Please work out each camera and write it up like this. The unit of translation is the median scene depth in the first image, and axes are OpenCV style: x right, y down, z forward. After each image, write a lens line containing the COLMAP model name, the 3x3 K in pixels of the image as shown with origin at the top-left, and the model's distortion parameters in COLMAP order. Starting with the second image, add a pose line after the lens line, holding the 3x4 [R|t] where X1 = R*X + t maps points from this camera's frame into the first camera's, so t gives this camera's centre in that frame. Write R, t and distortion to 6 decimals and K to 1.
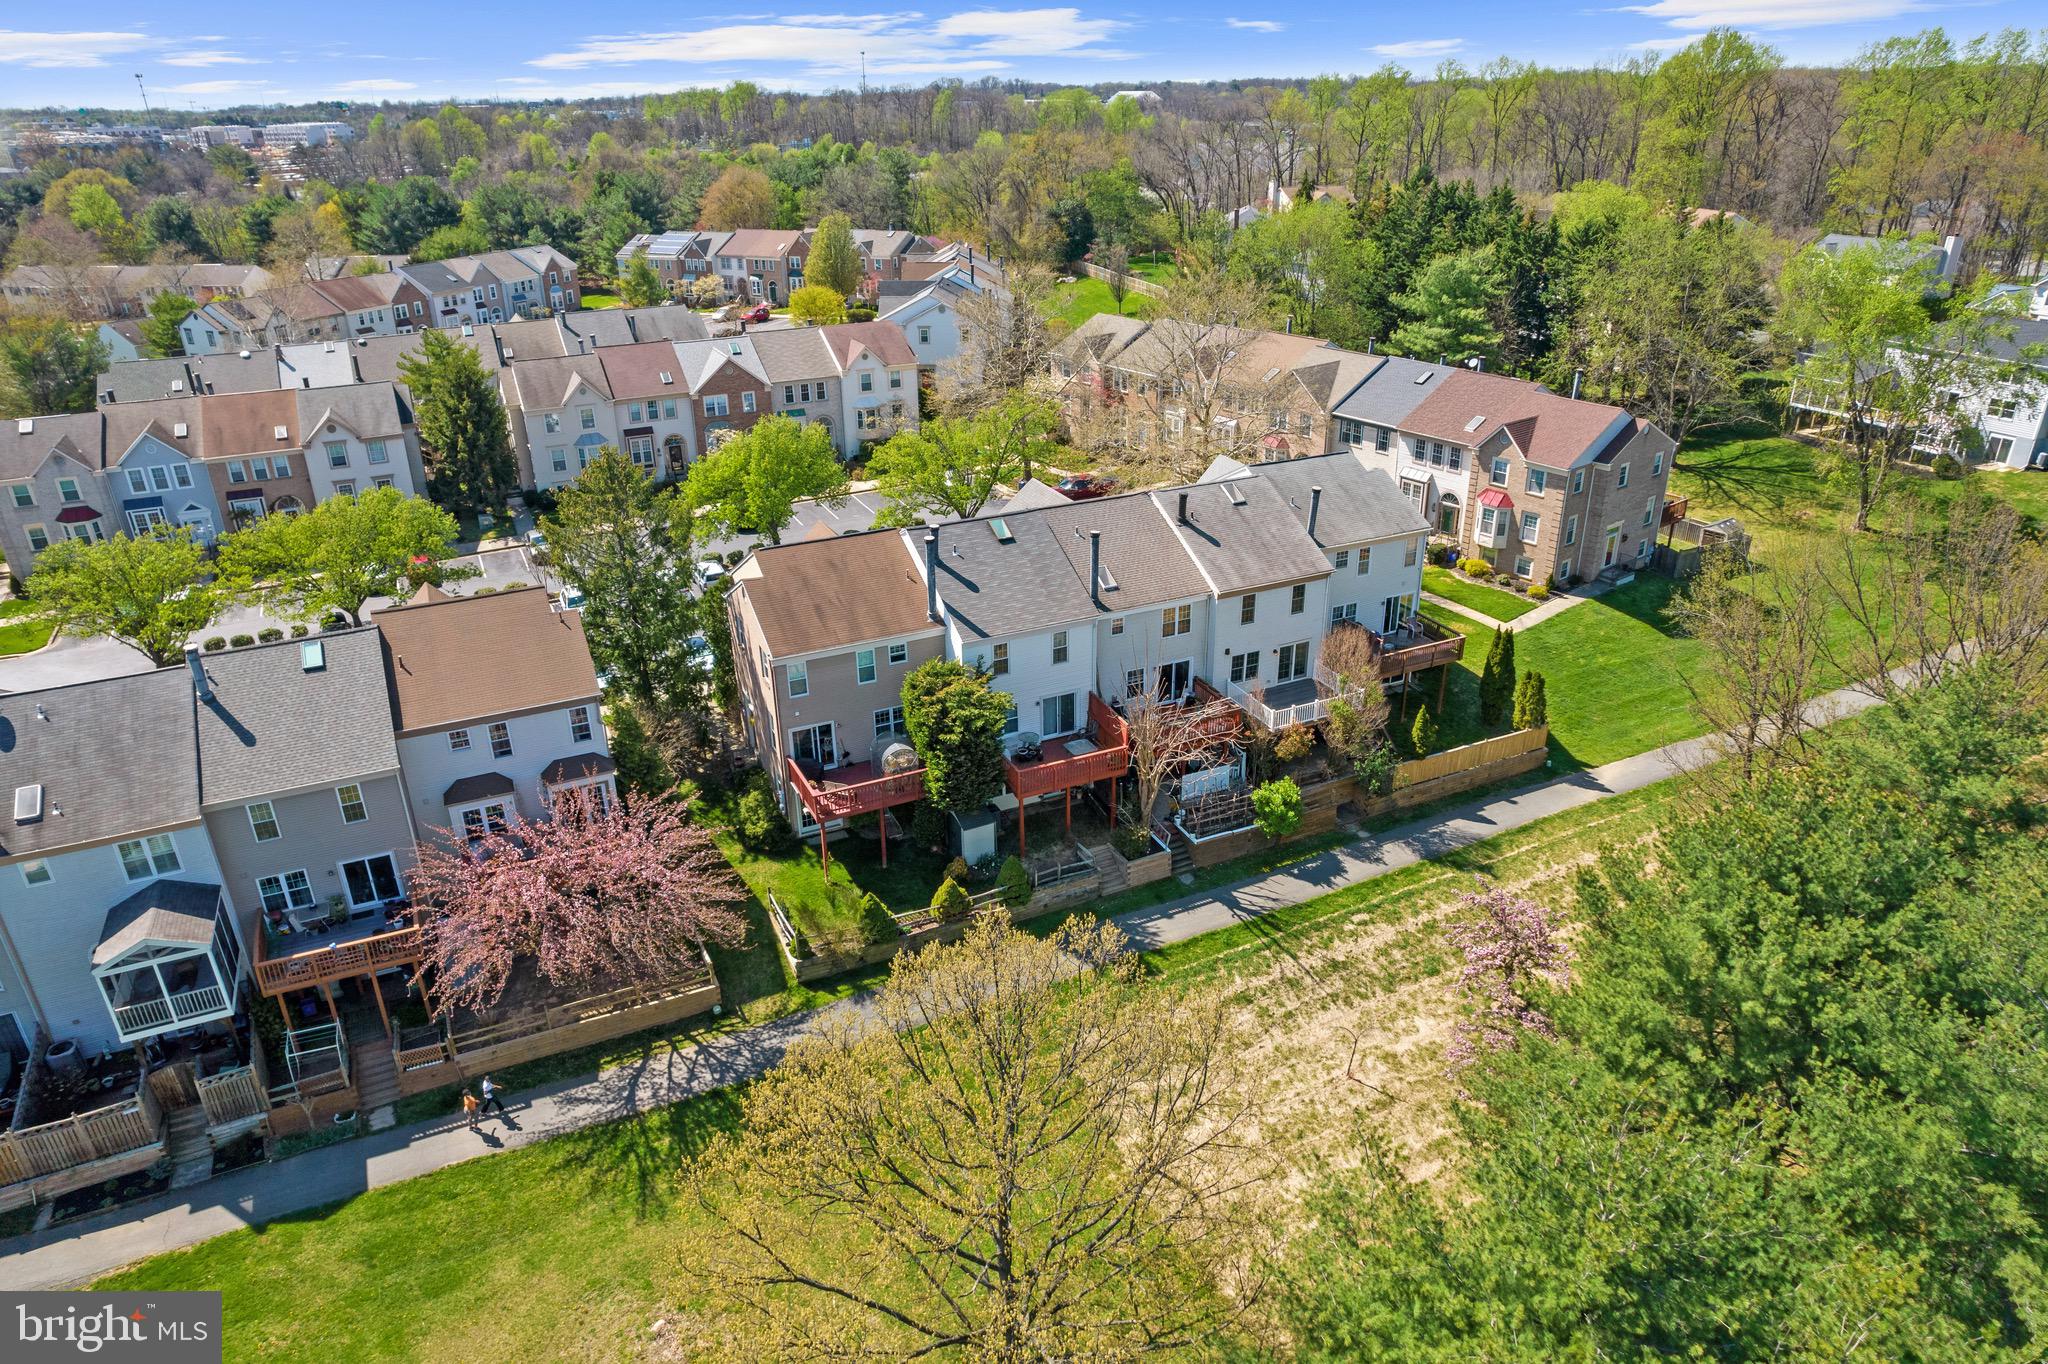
lens RADIAL K [[1312.4, 0, 1023.1], [0, 1312.4, 692.7], [0, 0, 1]] dist [-0.074466, 0.065614]
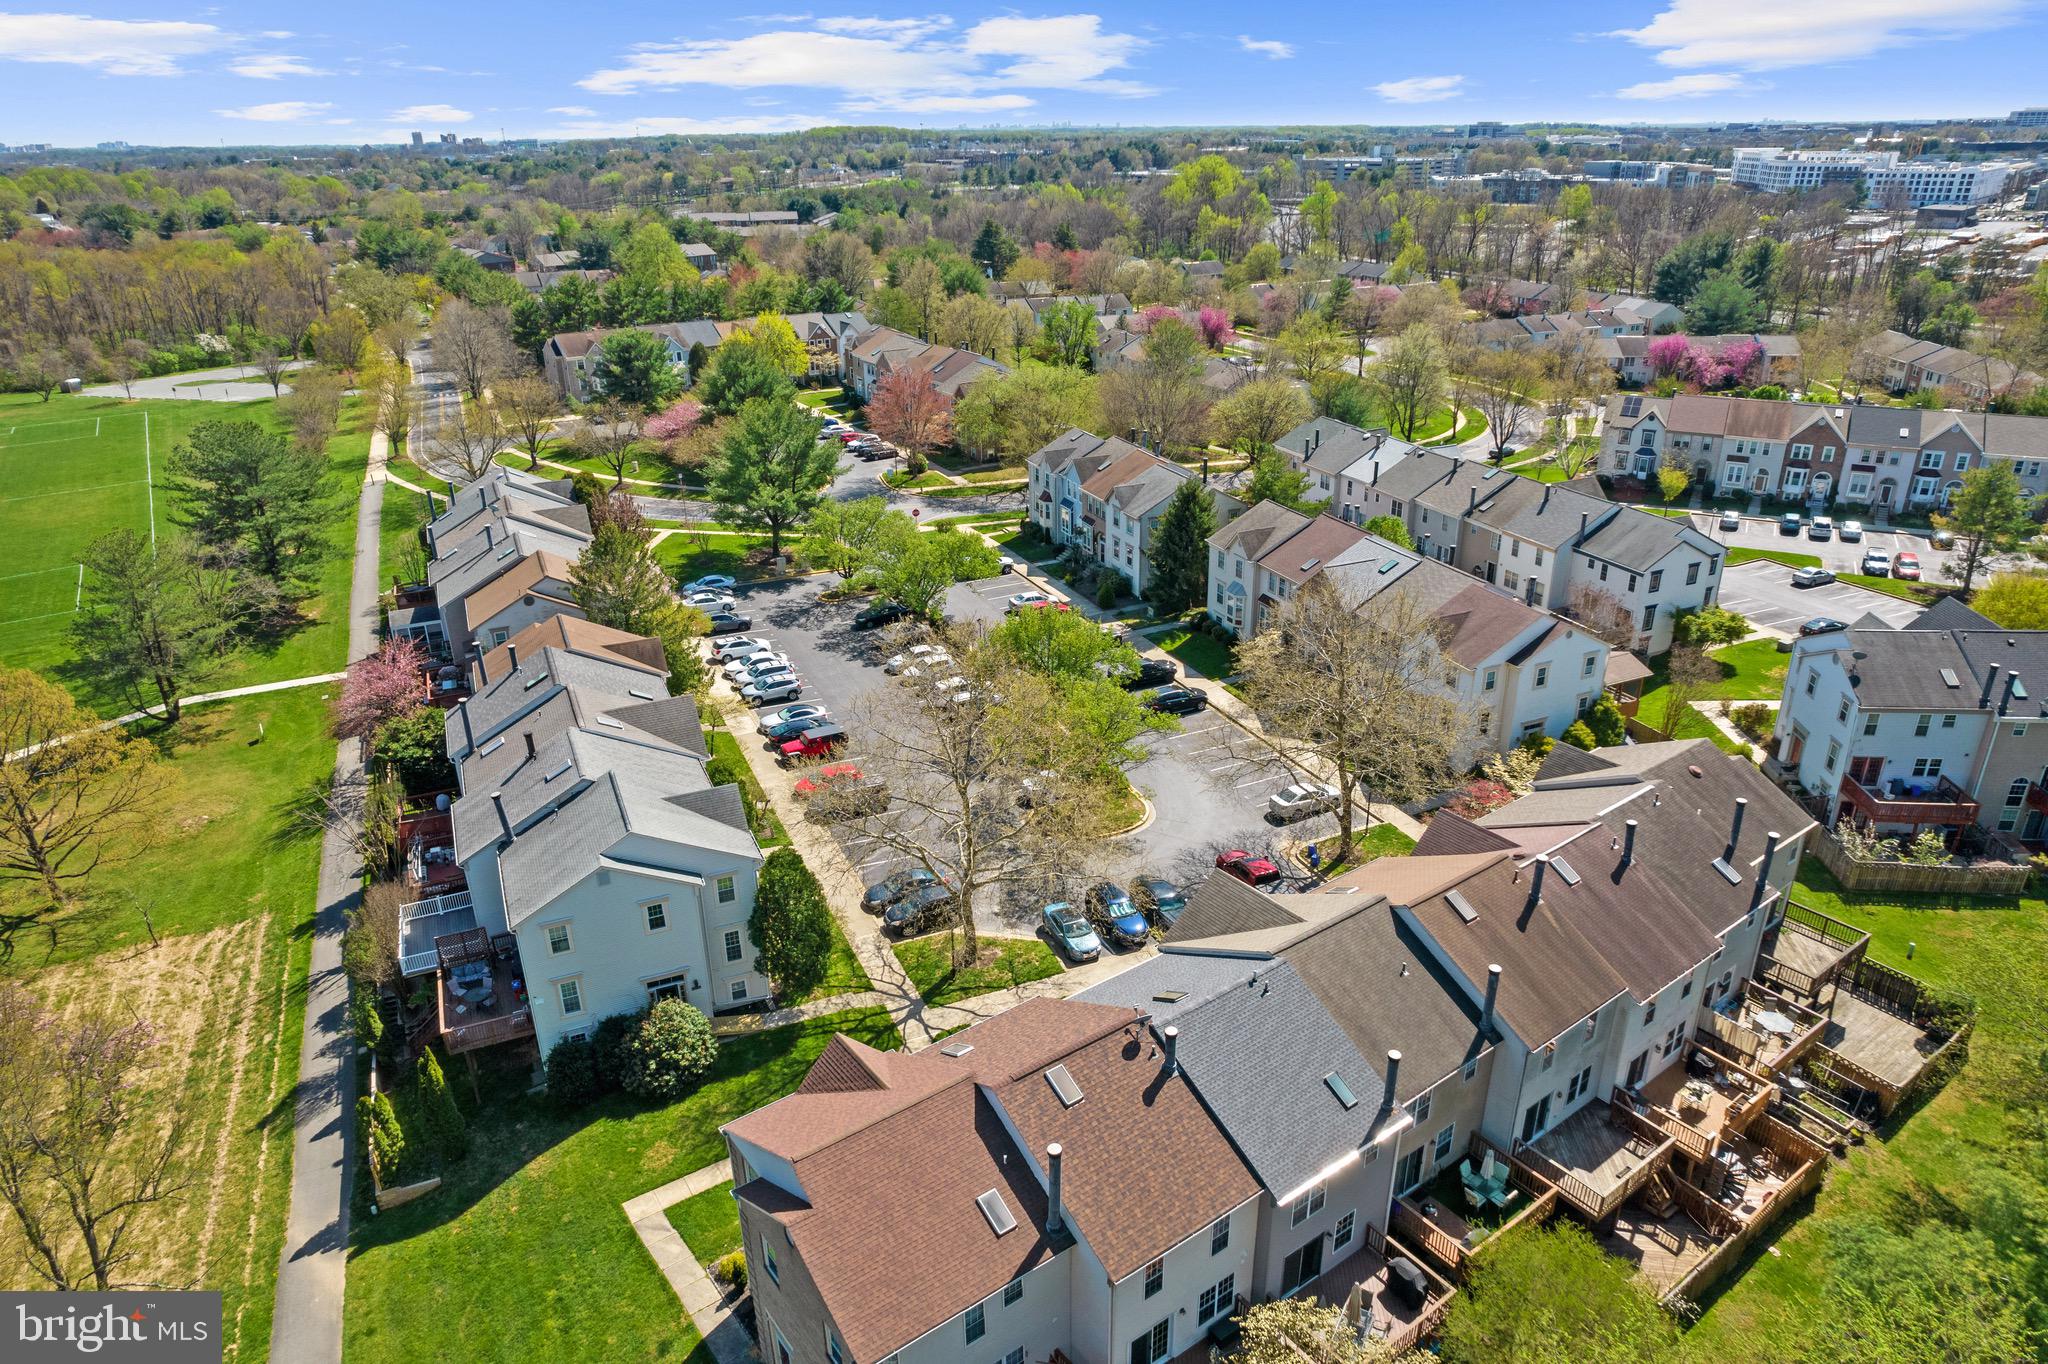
lens RADIAL K [[1312.4, 0, 1044.8], [0, 1312.4, 694.0], [0, 0, 1]] dist [-0.074466, 0.065614]
pose [[-0.017761, 0.416157, -0.909119, 0.864759], [-0.410406, 0.826099, 0.386171, -0.616282], [0.911730, 0.379966, 0.156121, 0.967714]]
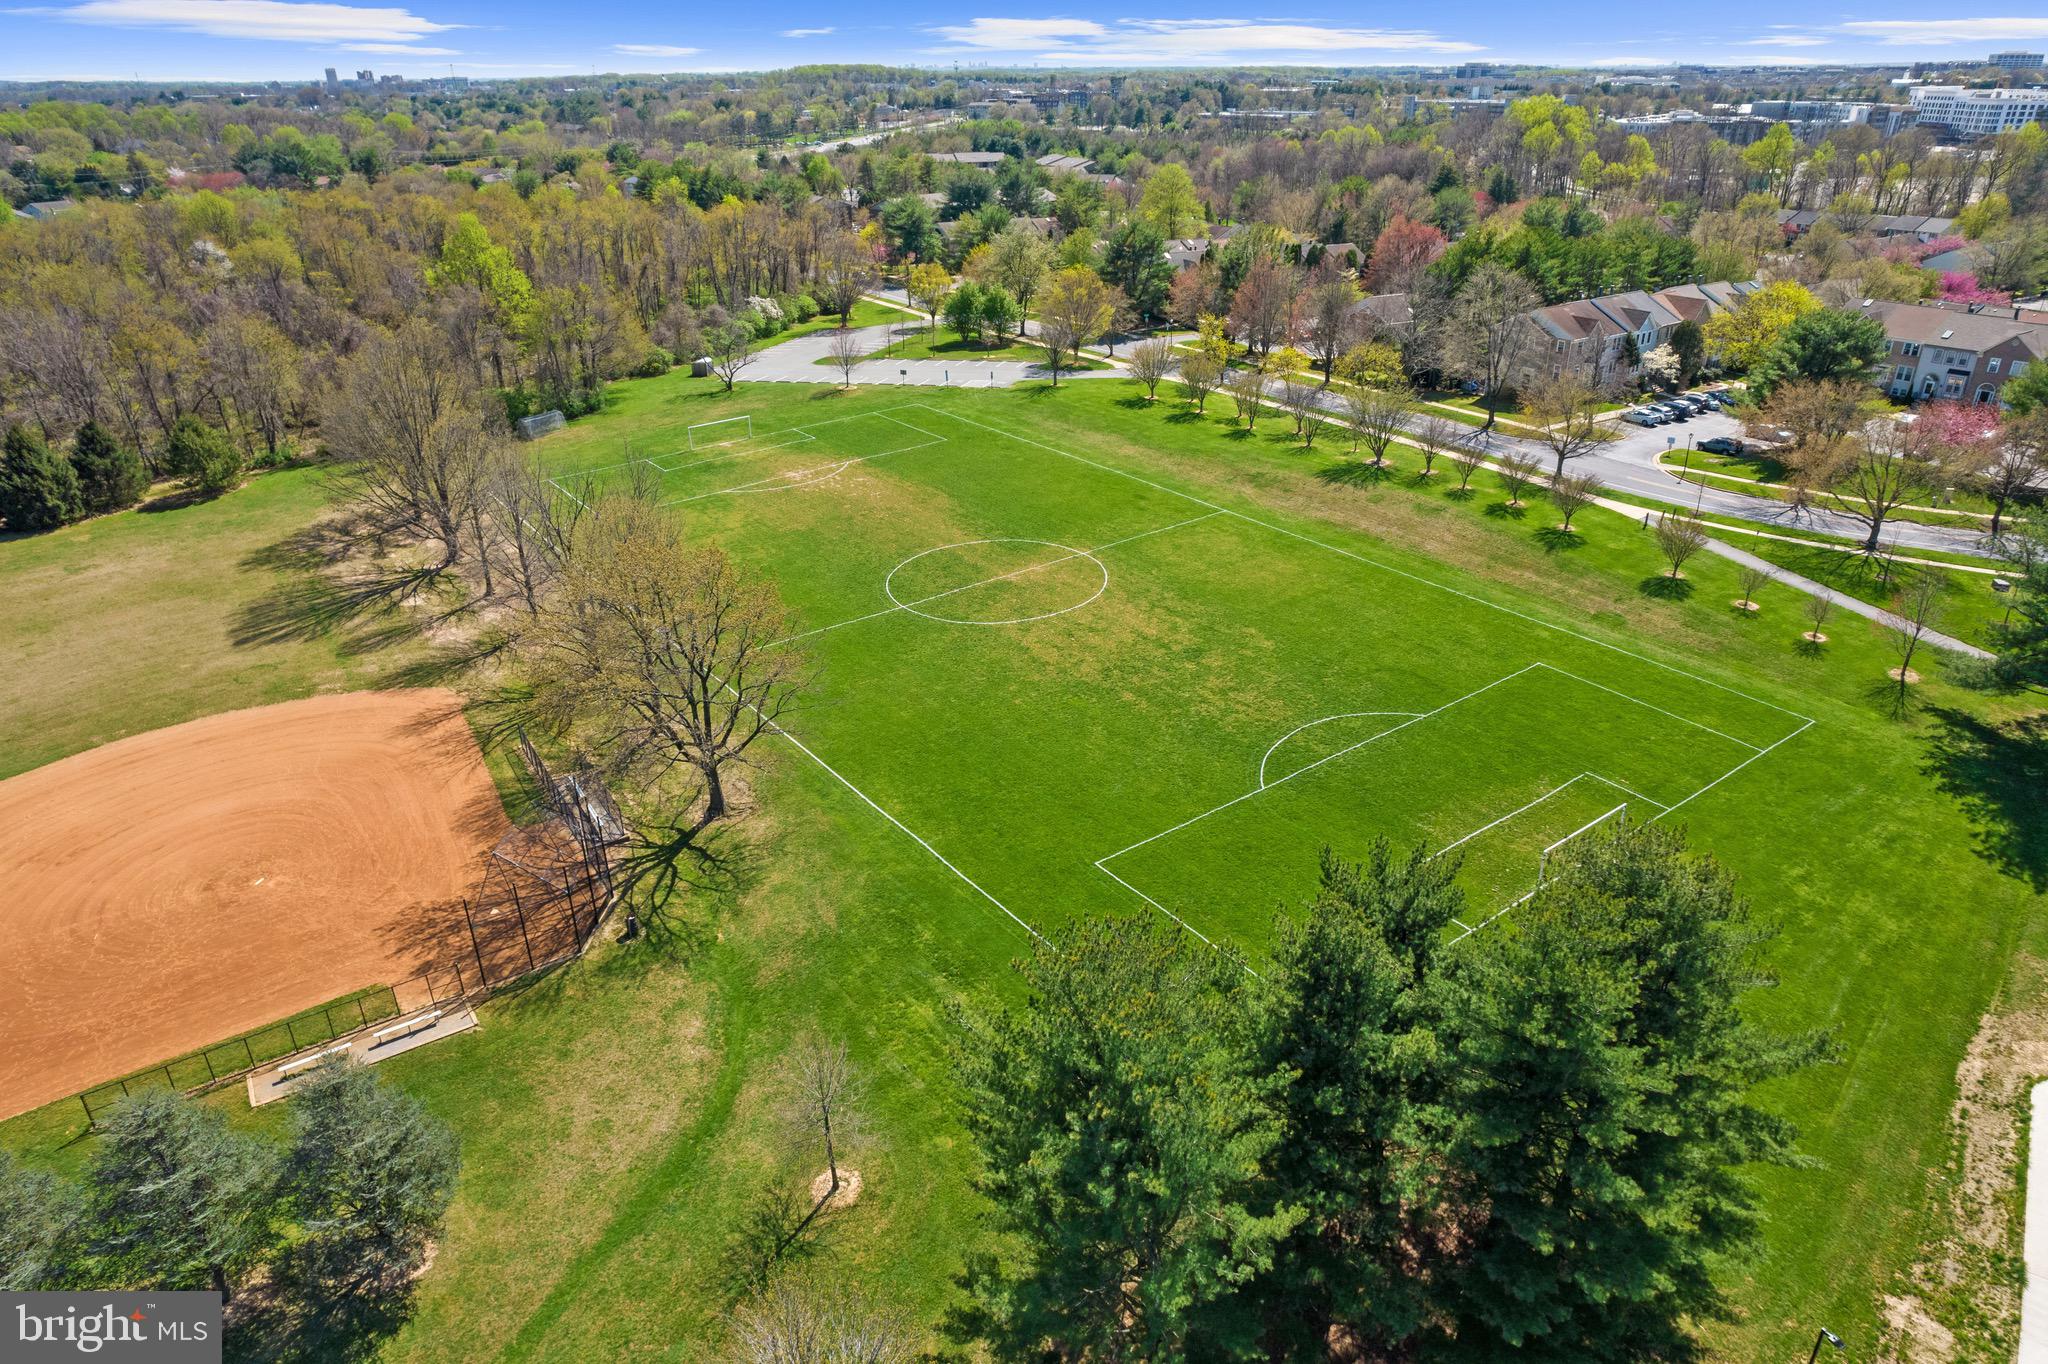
lens RADIAL K [[1304.9, 0, 1036.8], [0, 1304.9, 698.1], [0, 0, 1]] dist [-0.053631, 0.043121]
pose [[0.045610, 0.453072, -0.890307, 0.276712], [-0.414930, 0.819309, 0.395685, 0.216217], [0.908709, 0.351368, 0.225361, -0.747928]]
